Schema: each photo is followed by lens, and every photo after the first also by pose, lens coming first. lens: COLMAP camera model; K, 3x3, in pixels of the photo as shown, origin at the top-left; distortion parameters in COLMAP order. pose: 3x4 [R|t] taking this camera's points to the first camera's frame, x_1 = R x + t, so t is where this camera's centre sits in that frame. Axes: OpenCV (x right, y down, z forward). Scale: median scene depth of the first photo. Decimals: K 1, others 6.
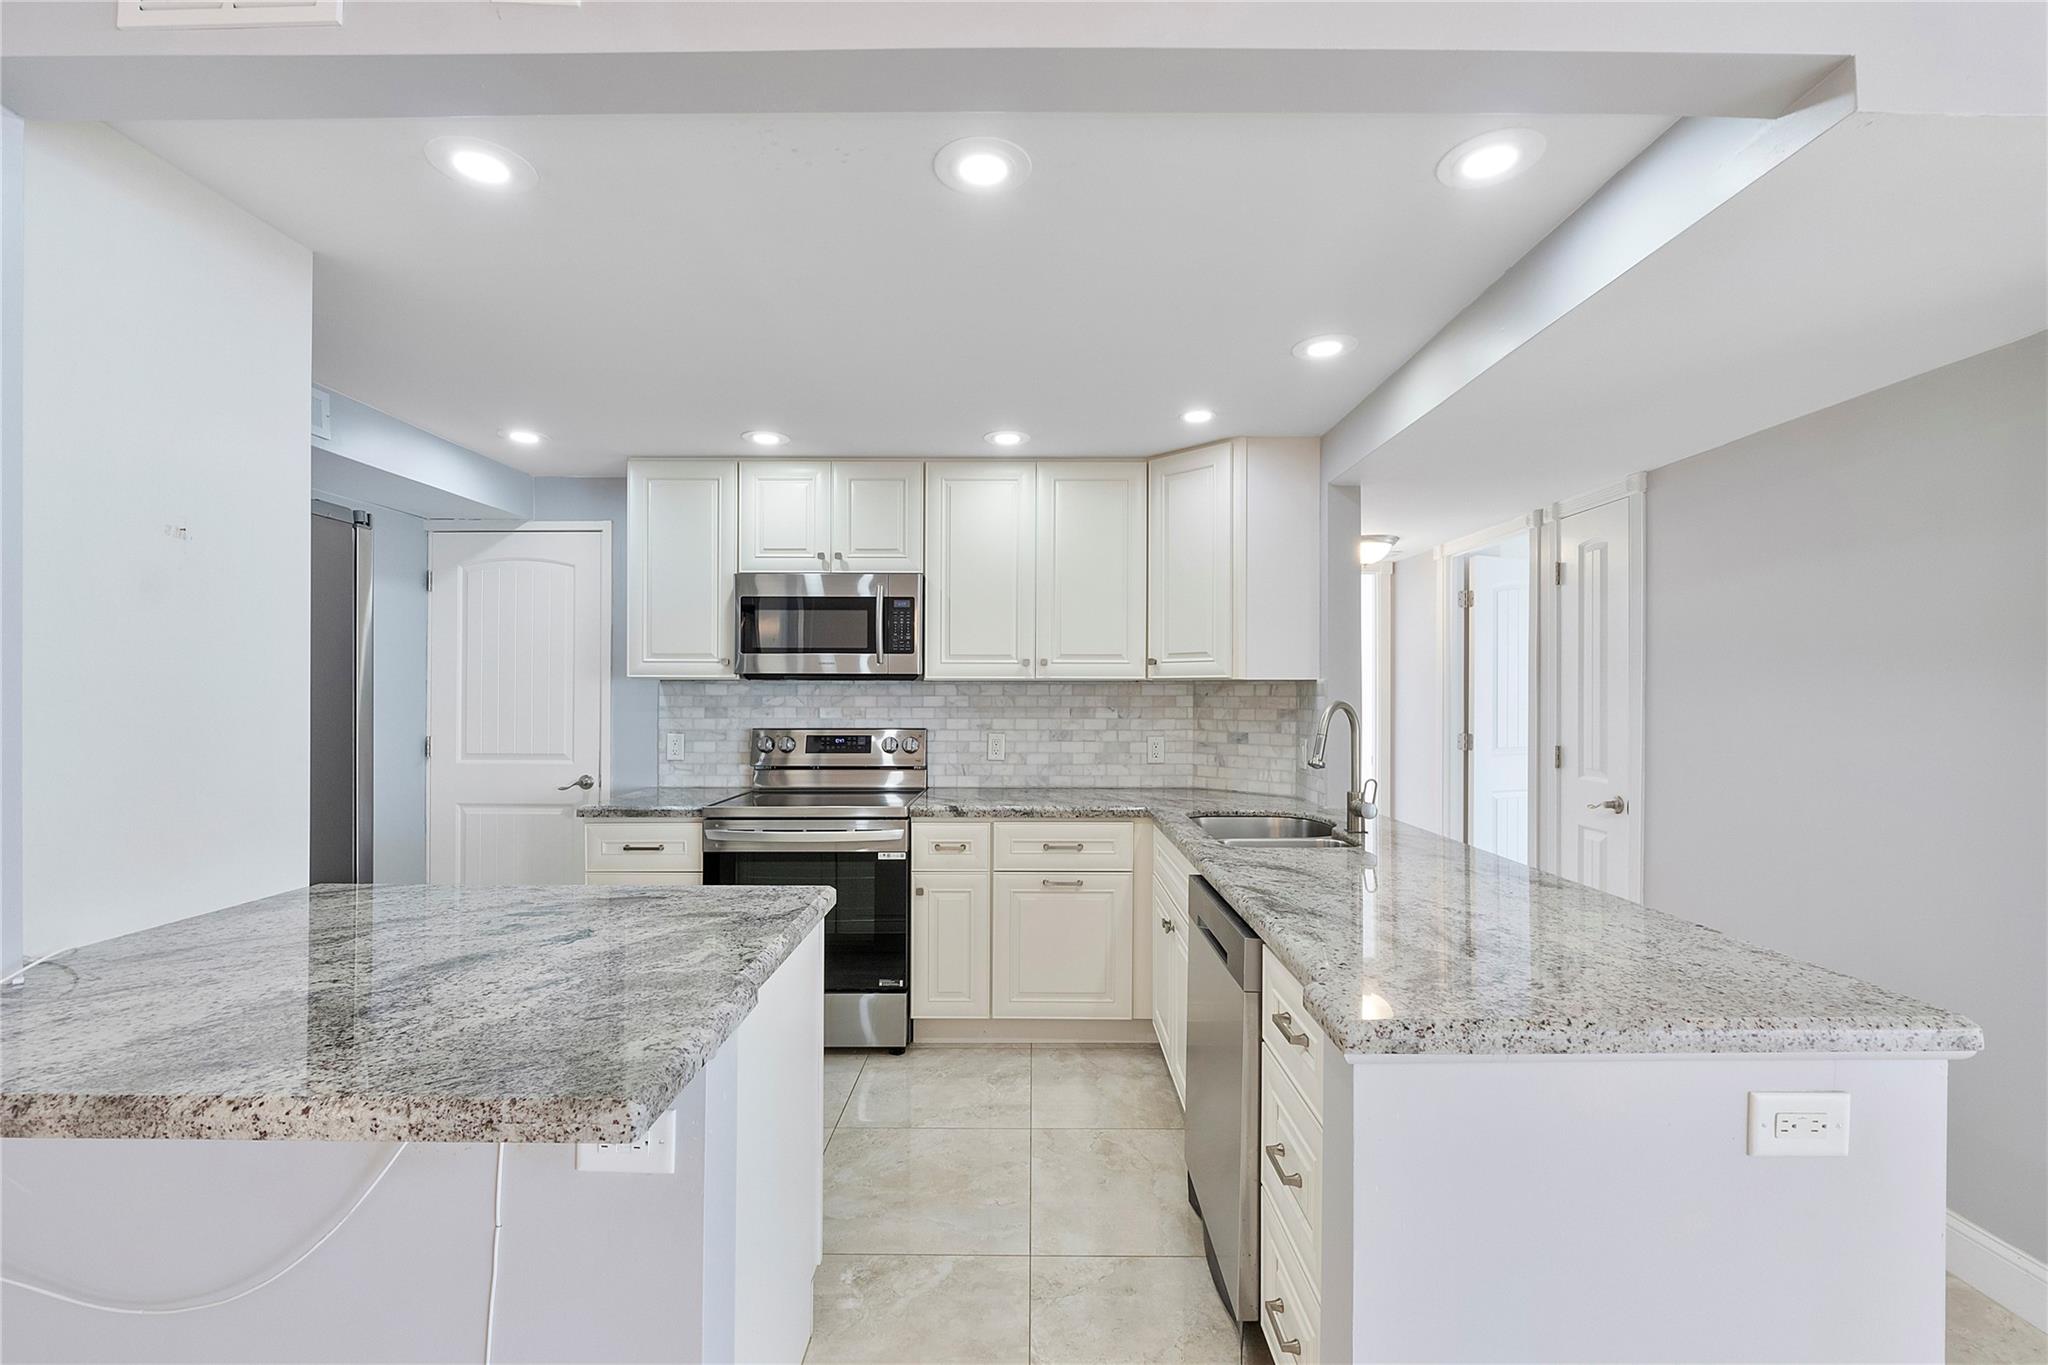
lens RADIAL K [[861.1, 0, 1022.8], [0, 861.1, 687.1], [0, 0, 1]] dist [-0.000659, -0.000033]
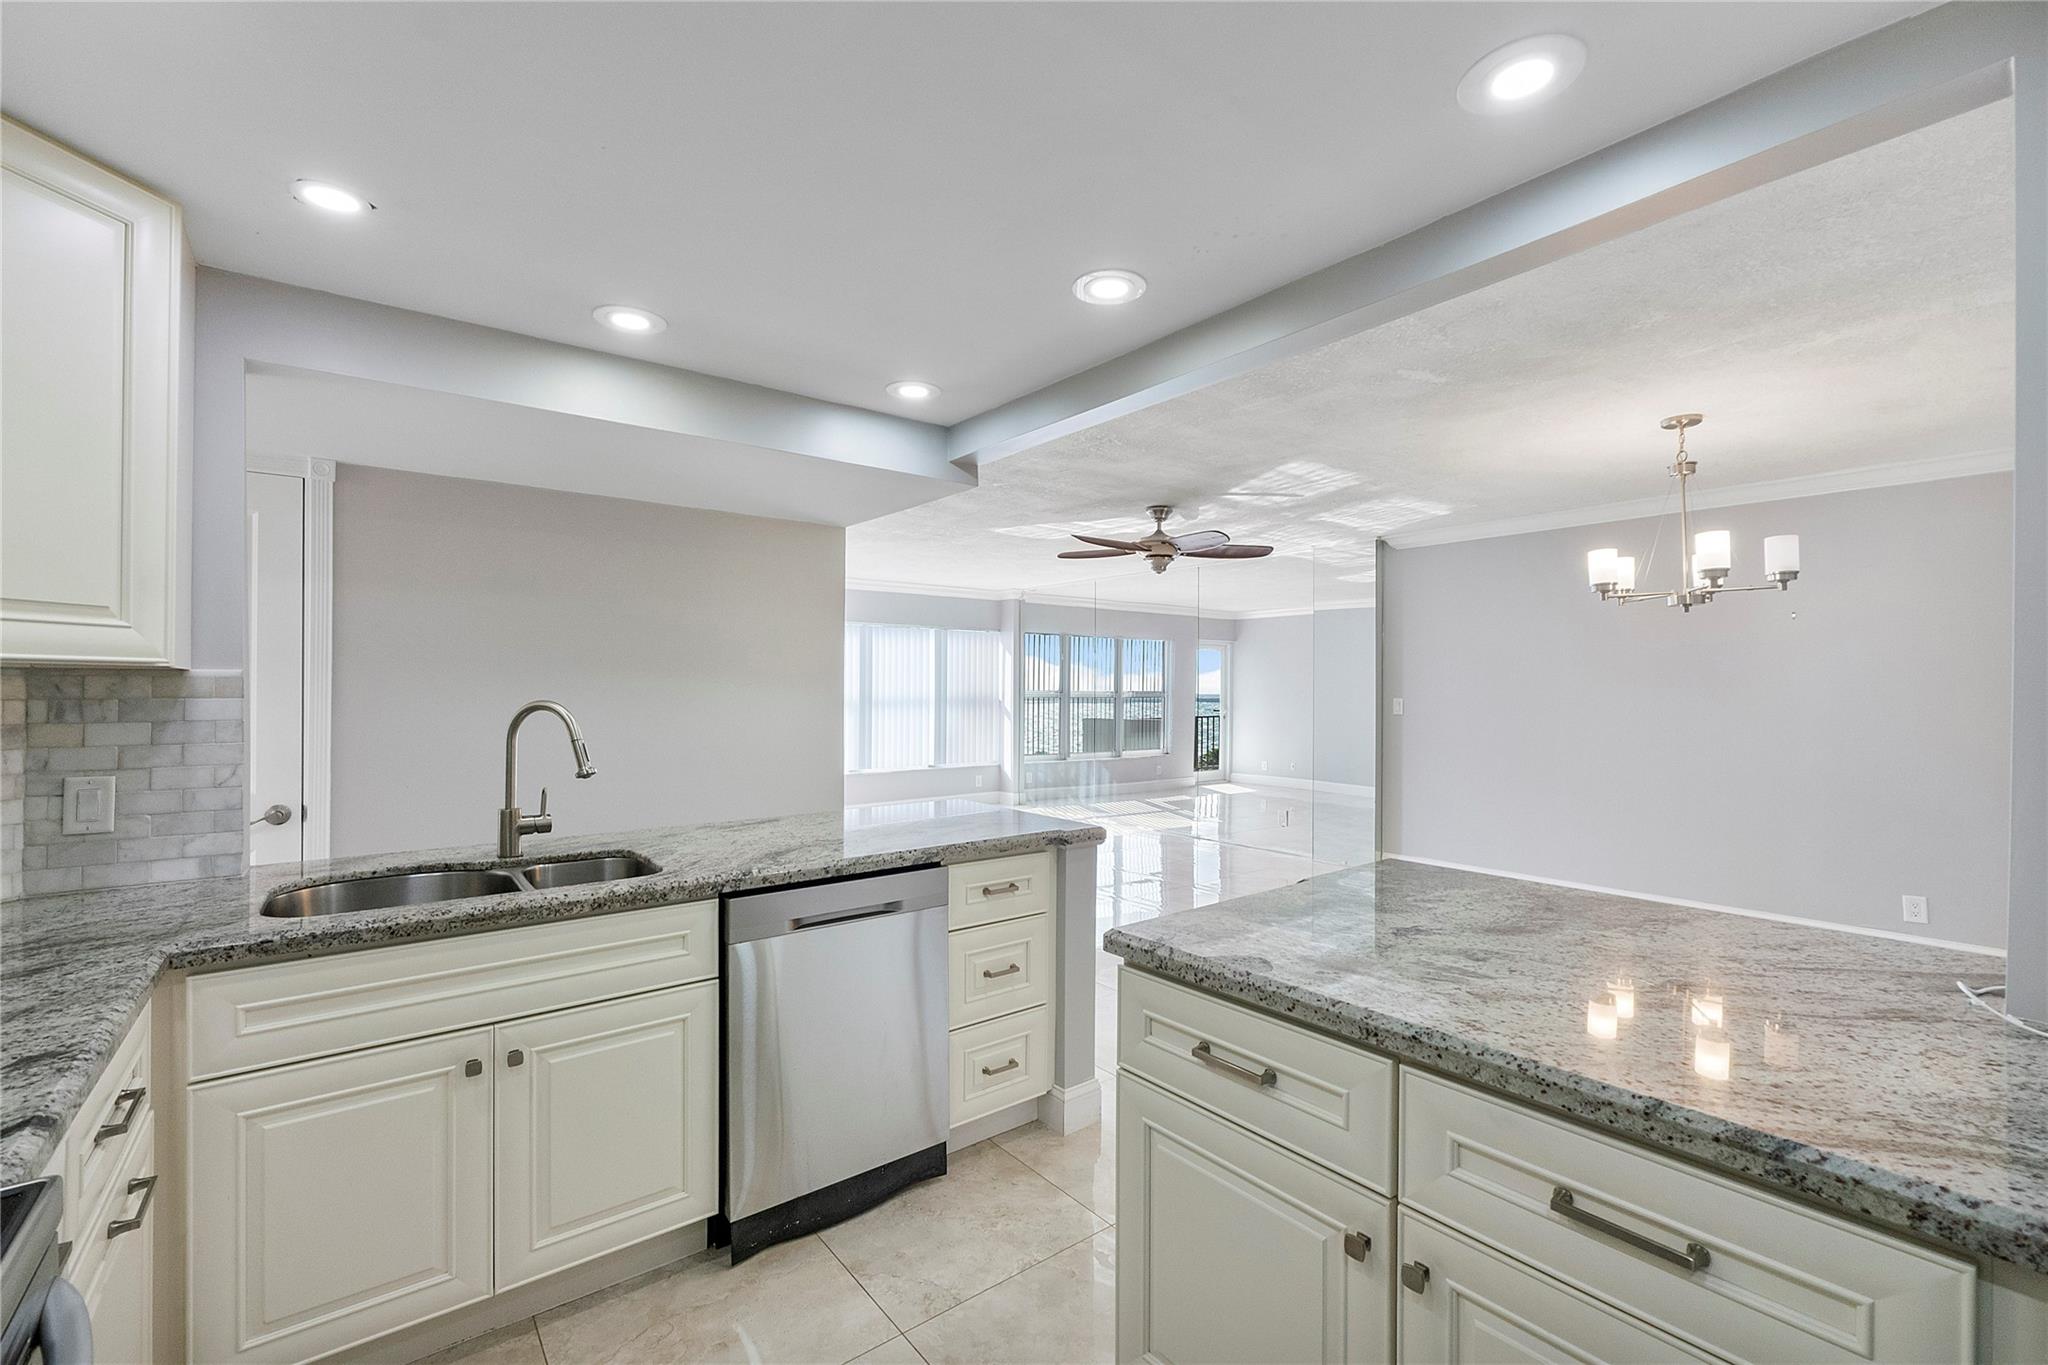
lens RADIAL K [[859.5, 0, 1023.4], [0, 859.5, 678.1], [0, 0, 1]] dist [-0.002638, -0.000312]
pose [[-0.620144, 0.005853, 0.784466, -0.419317], [-0.007383, 0.999884, -0.013297, 0.000805], [-0.784453, -0.014038, -0.620029, 0.807854]]
